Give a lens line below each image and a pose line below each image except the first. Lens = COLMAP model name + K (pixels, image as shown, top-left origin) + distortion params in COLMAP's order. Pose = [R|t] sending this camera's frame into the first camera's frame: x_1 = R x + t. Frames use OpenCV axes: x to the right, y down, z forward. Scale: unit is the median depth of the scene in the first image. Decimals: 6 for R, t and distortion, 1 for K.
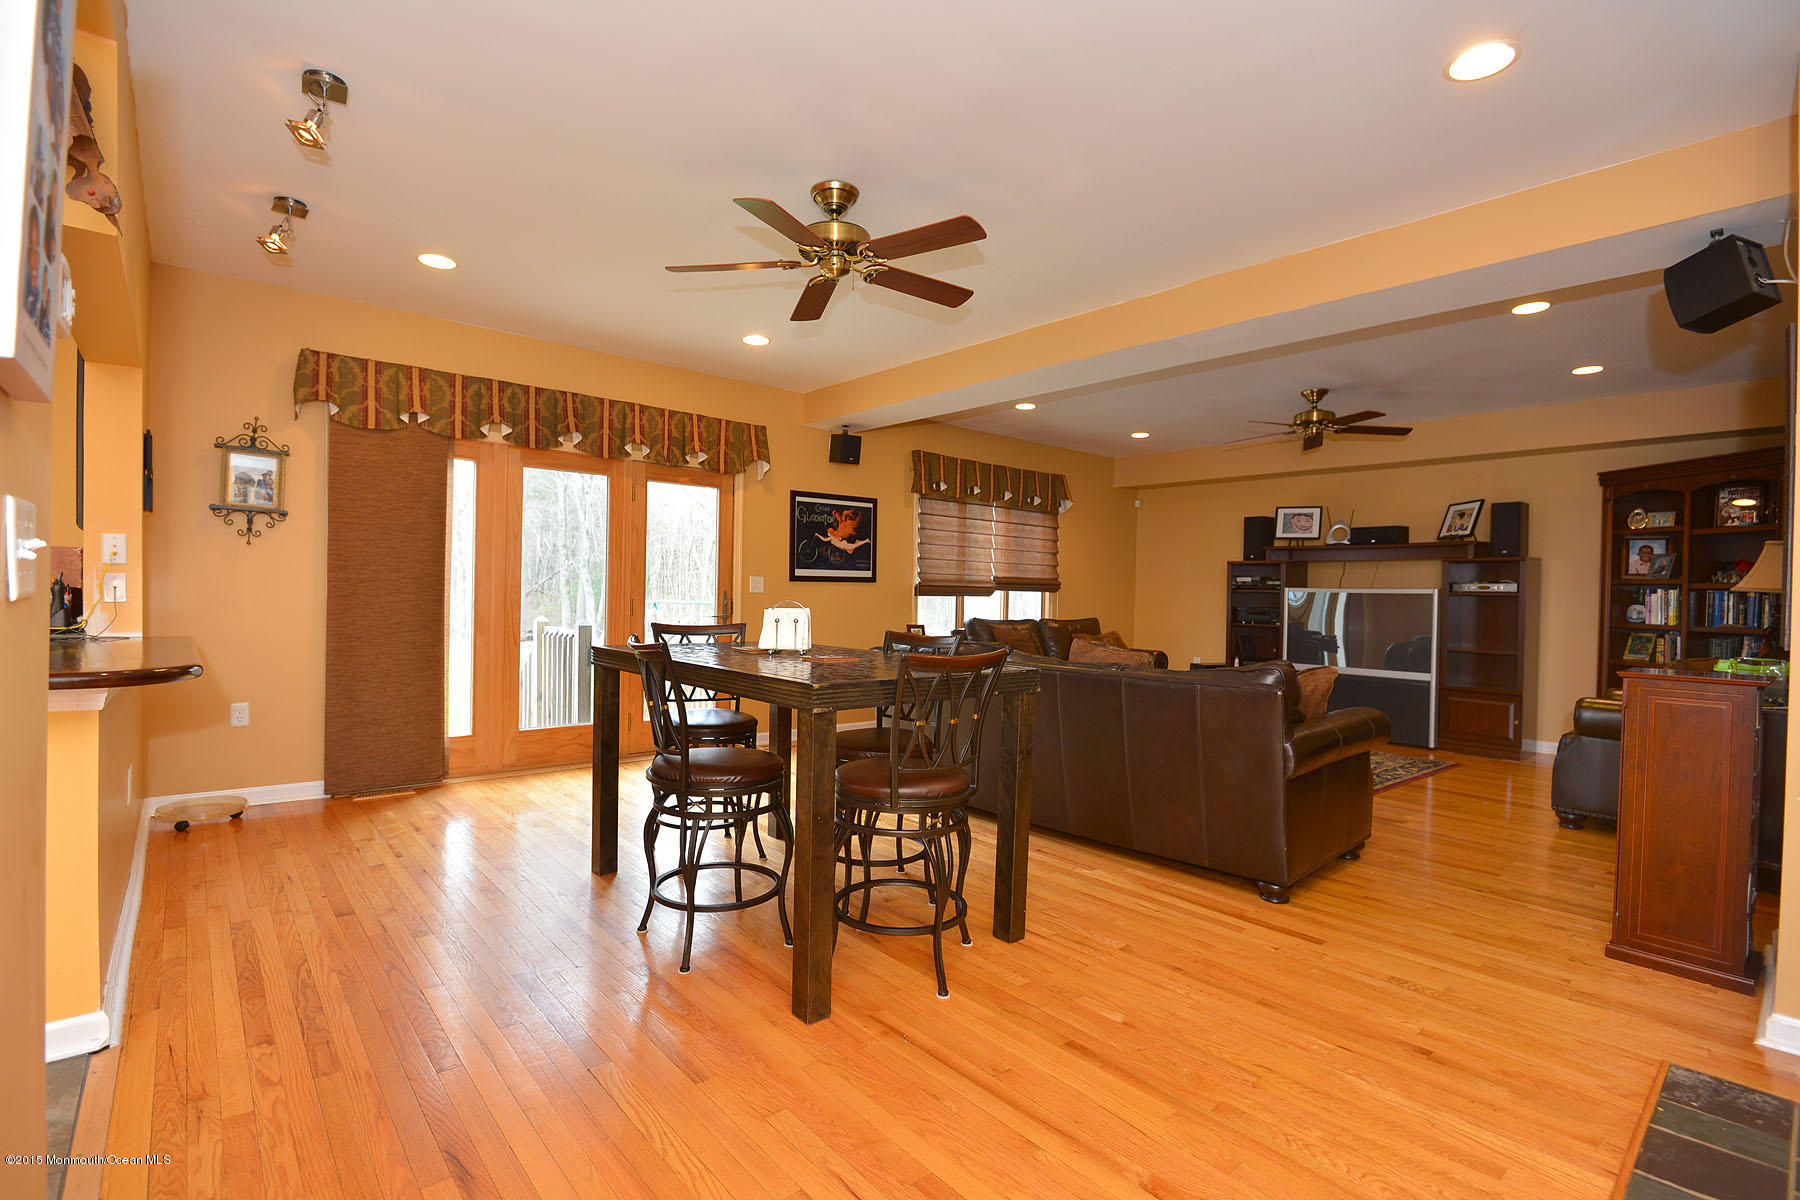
lens RADIAL K [[817.3, 0, 899.3], [0, 817.3, 603.2], [0, 0, 1]] dist [-0.008137, -0.001820]
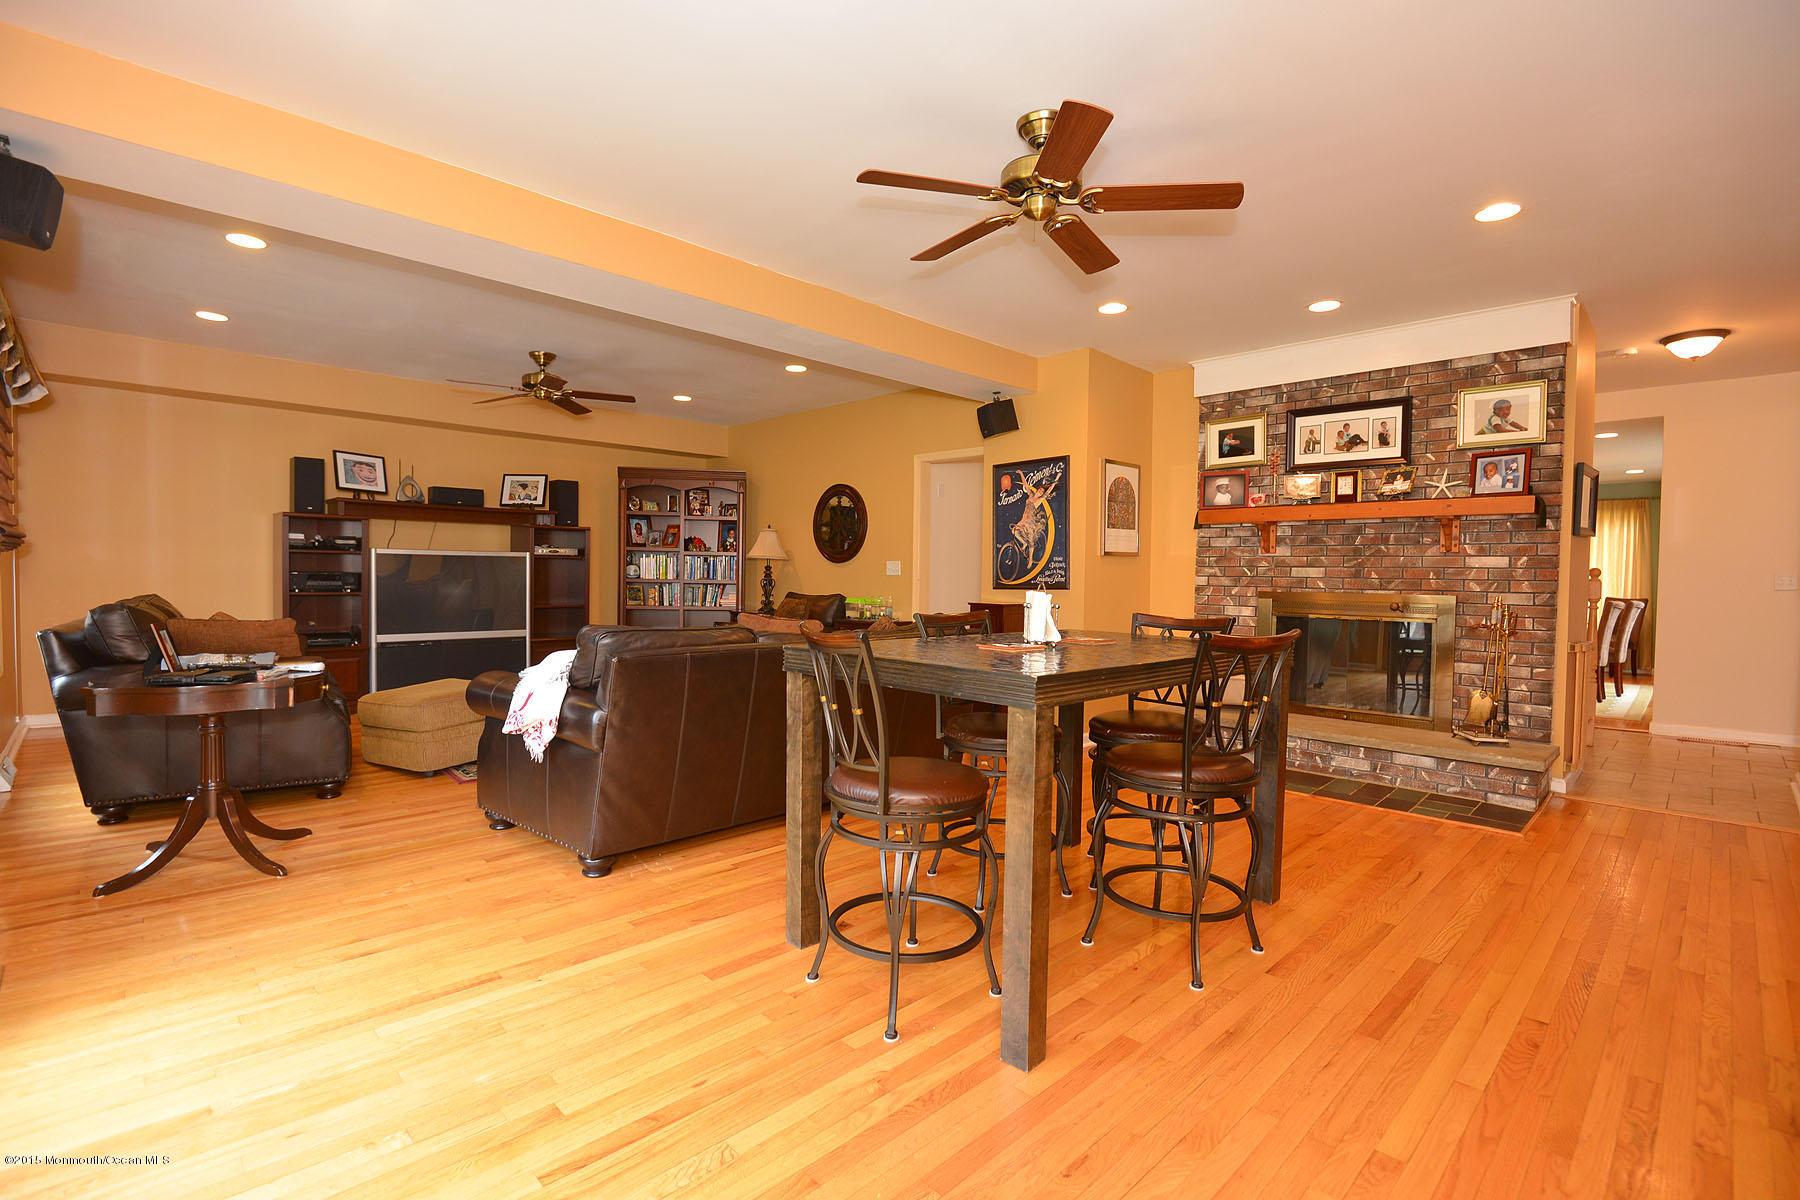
lens RADIAL K [[817.3, 0, 895.5], [0, 817.3, 595.4], [0, 0, 1]] dist [-0.008137, -0.001820]
pose [[-0.058006, -0.049720, 0.997077, -0.433876], [-0.002731, 0.998763, 0.049645, -0.014762], [-0.998313, 0.000156, -0.058070, 0.533259]]
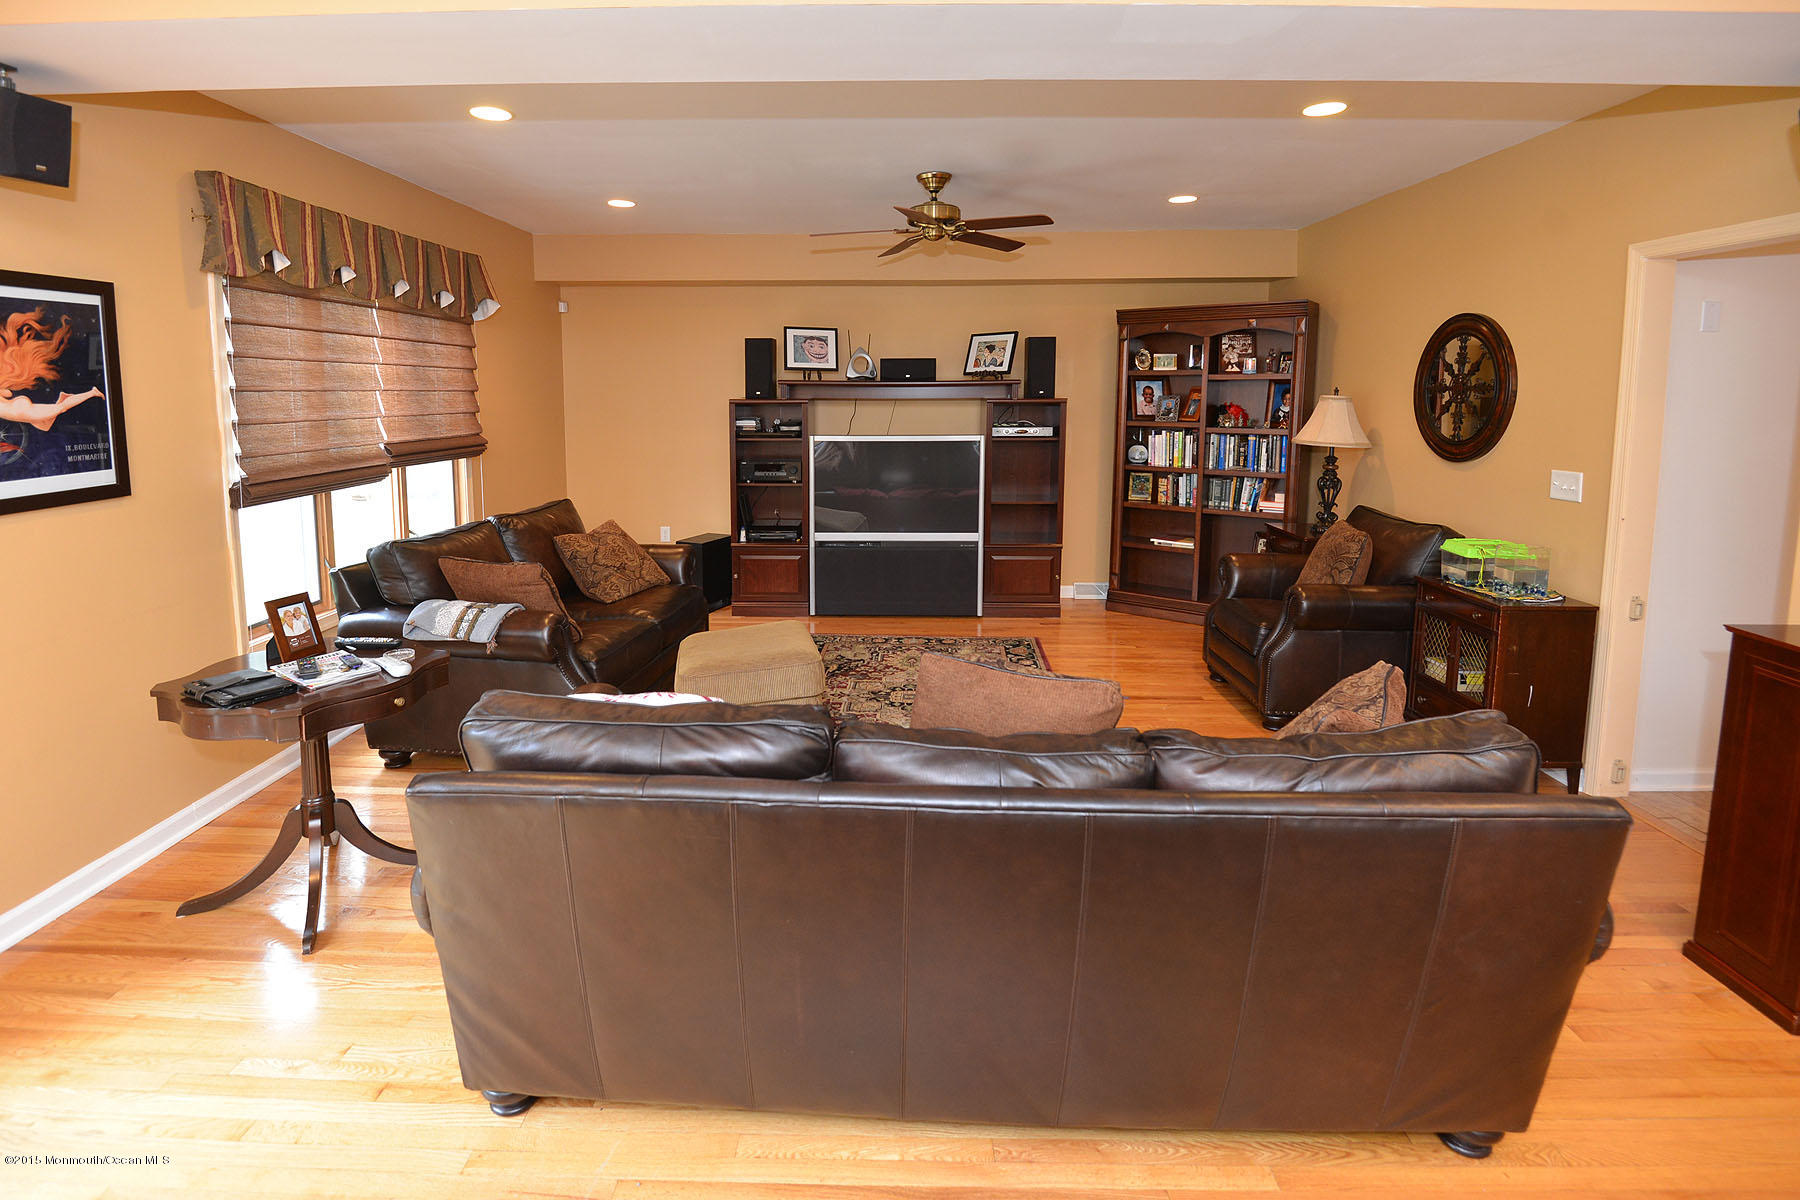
lens RADIAL K [[865.0, 0, 867.4], [0, 865.0, 484.7], [0, 0, 1]] dist [-0.013132, -0.002736]
pose [[0.677911, -0.099636, 0.728361, -0.085795], [0.026726, 0.993458, 0.111025, -0.065692], [-0.734658, -0.055799, 0.676139, 0.440278]]
